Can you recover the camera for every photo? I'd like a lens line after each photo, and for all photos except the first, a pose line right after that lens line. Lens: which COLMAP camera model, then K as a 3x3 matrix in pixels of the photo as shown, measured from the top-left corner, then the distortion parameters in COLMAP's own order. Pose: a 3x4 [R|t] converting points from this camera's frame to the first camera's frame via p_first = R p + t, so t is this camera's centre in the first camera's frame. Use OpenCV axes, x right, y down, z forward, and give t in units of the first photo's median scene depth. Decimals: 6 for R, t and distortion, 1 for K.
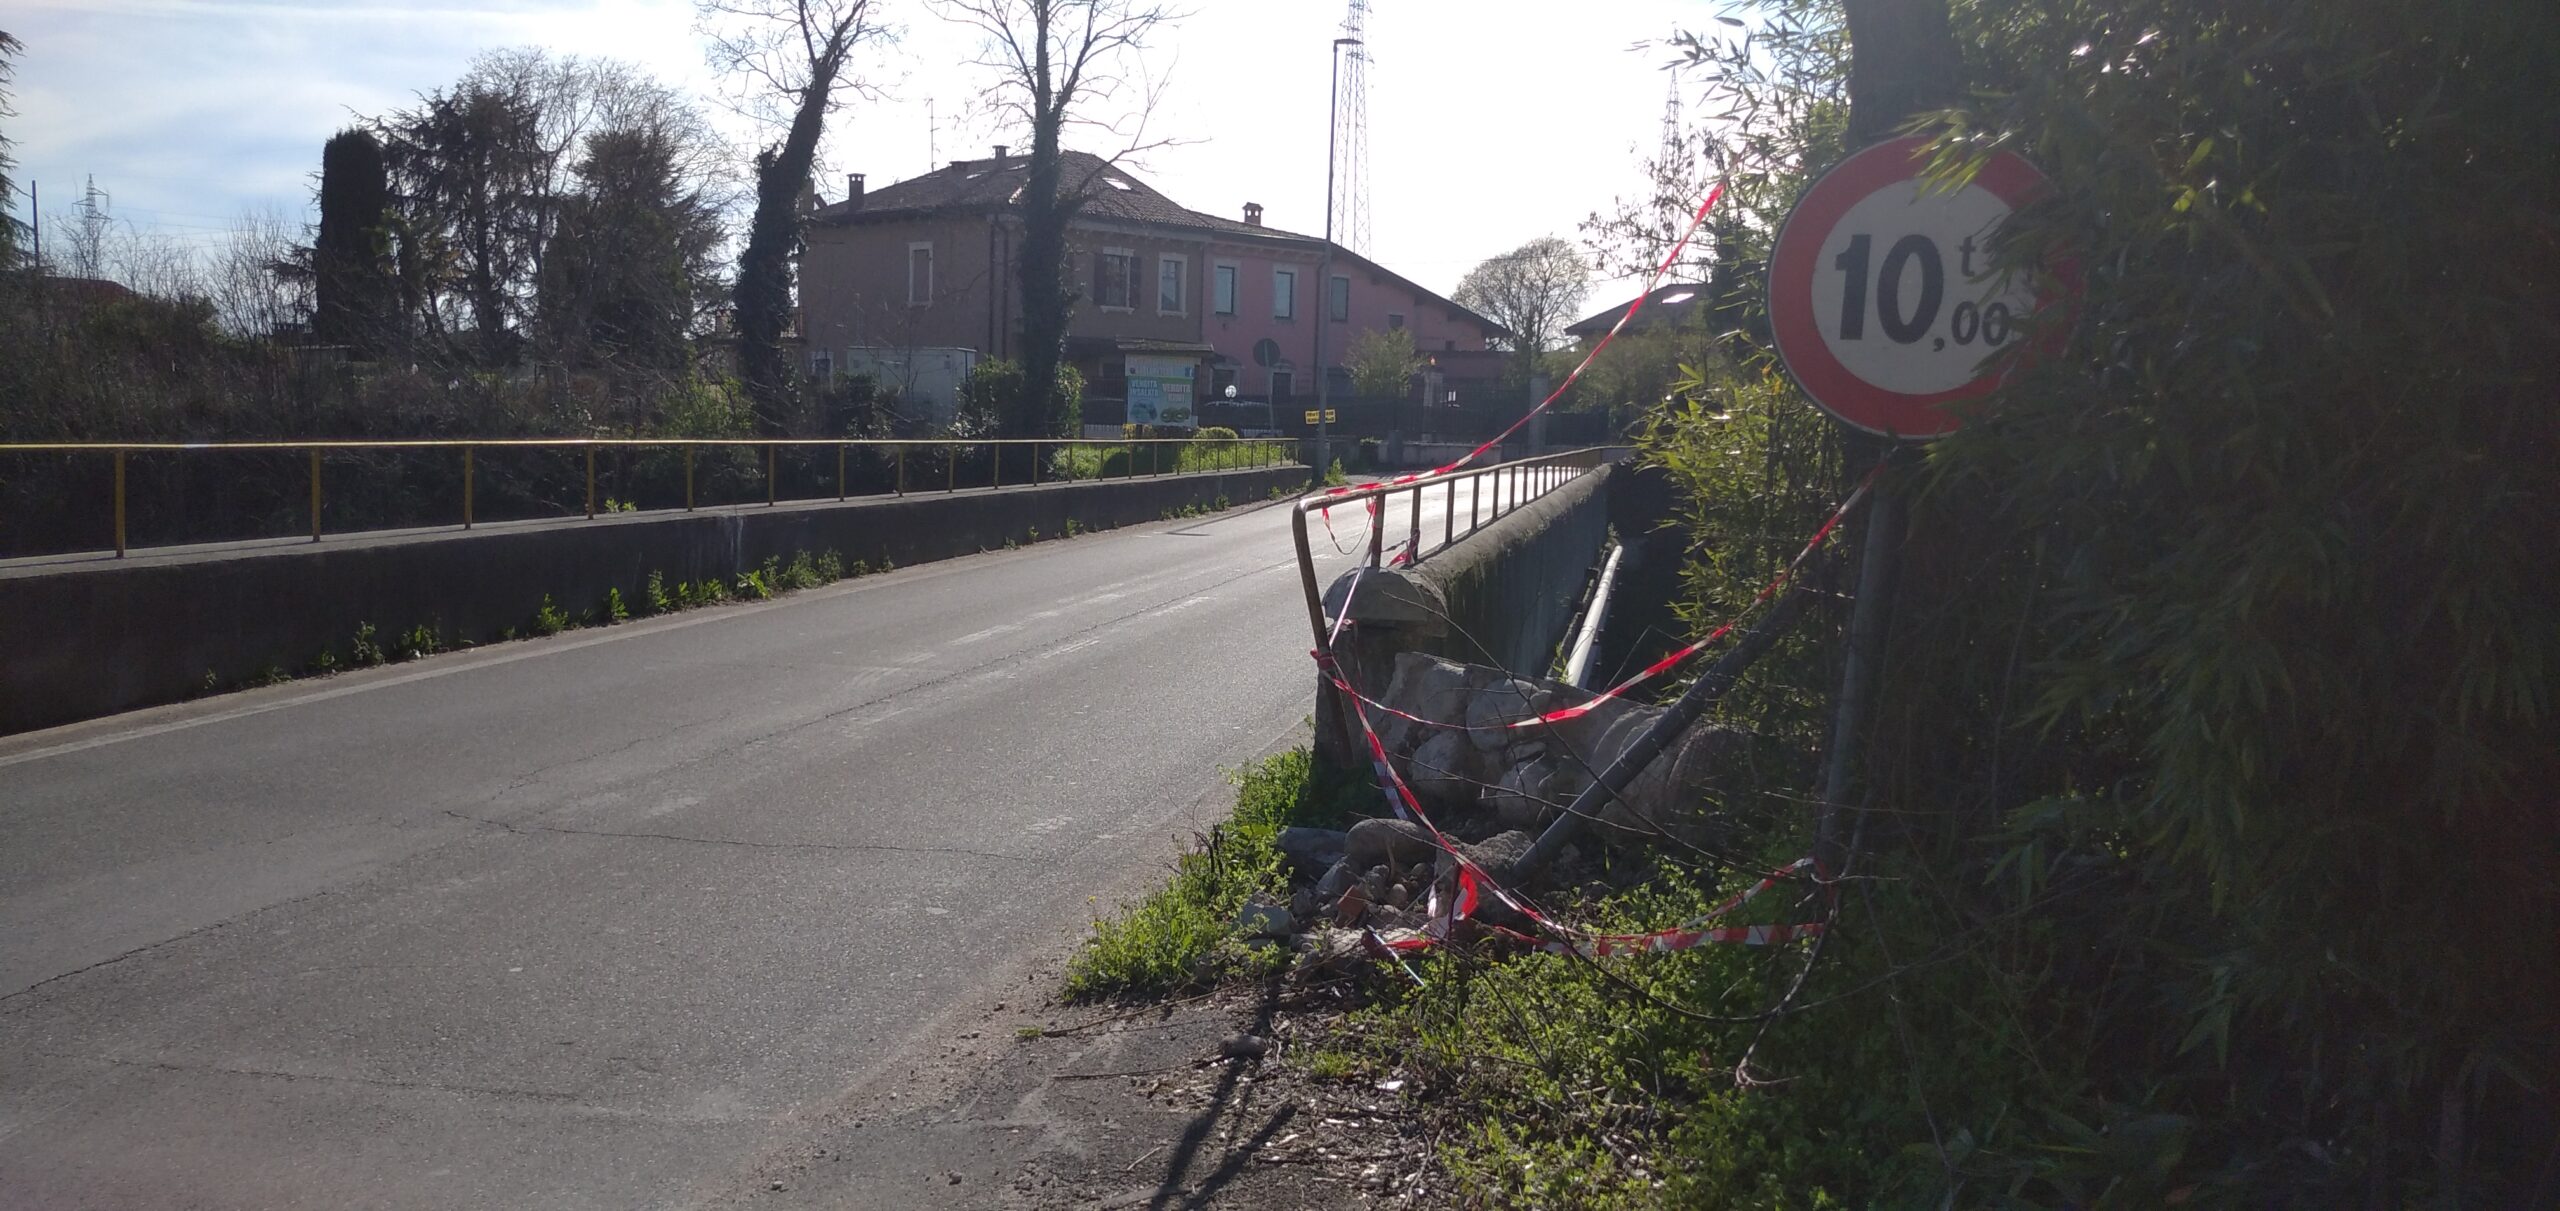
lens RADIAL K [[2033.5, 0, 1287.6], [0, 2033.5, 580.0], [0, 0, 1]] dist [0.087819, -0.171858]
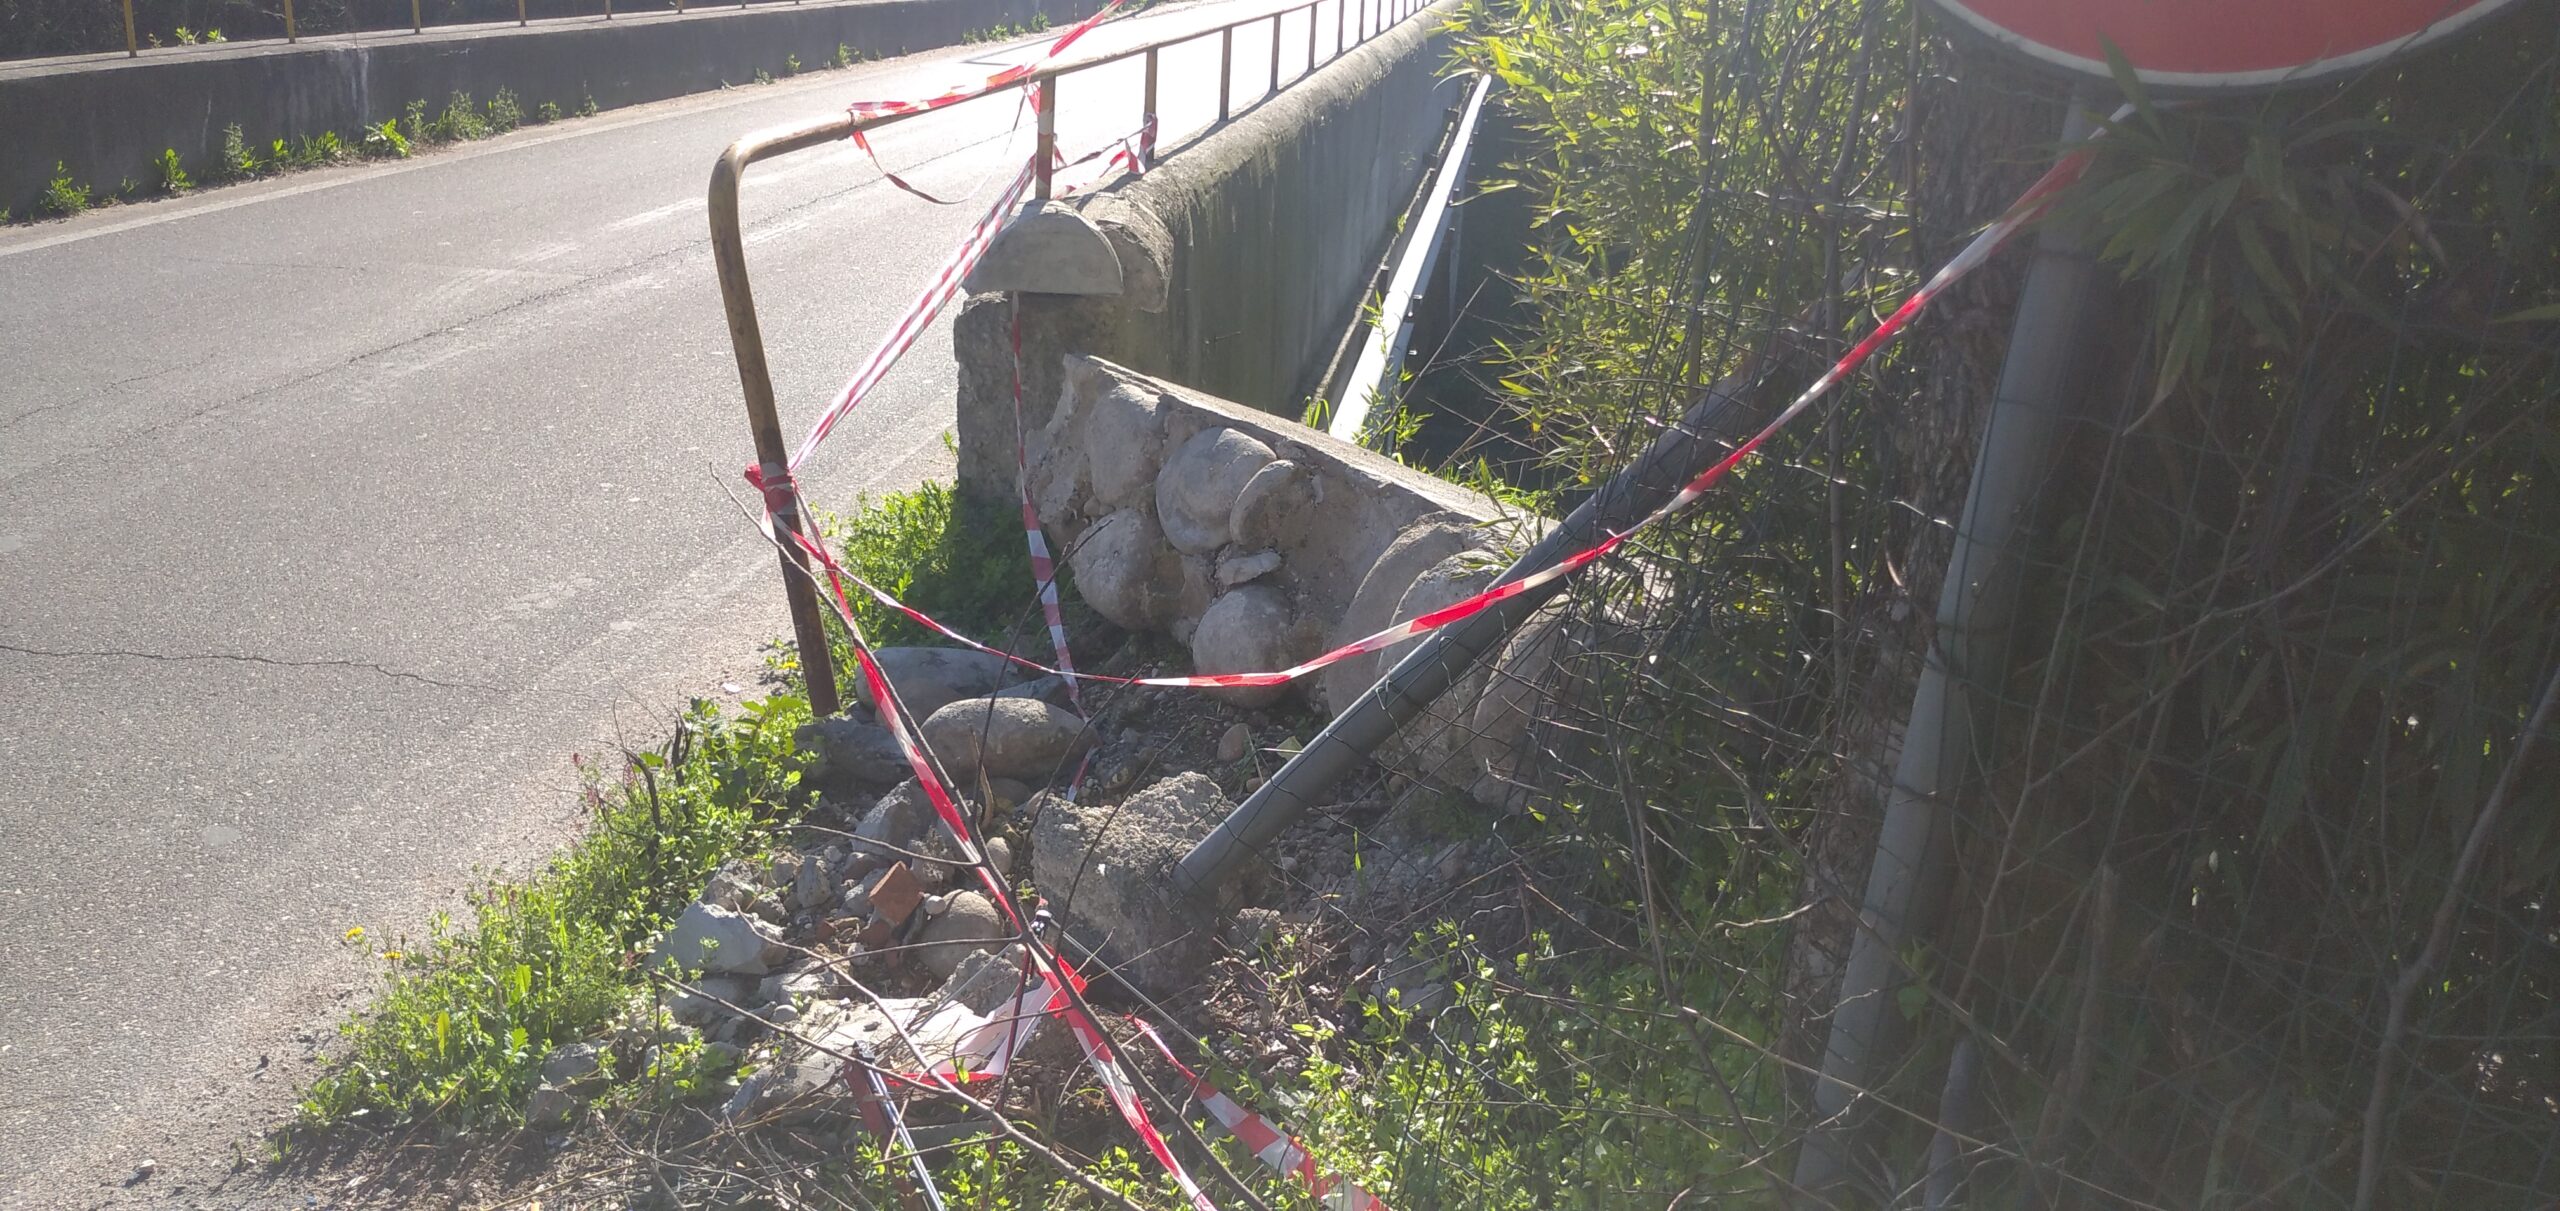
lens RADIAL K [[2080.3, 0, 1278.0], [0, 2080.3, 506.6], [0, 0, 1]] dist [0.082680, -0.148394]
pose [[0.998201, -0.007485, 0.059481, 0.041113], [-0.004114, 0.981282, 0.192534, -0.019825], [-0.059809, -0.192432, 0.979486, 0.196353]]
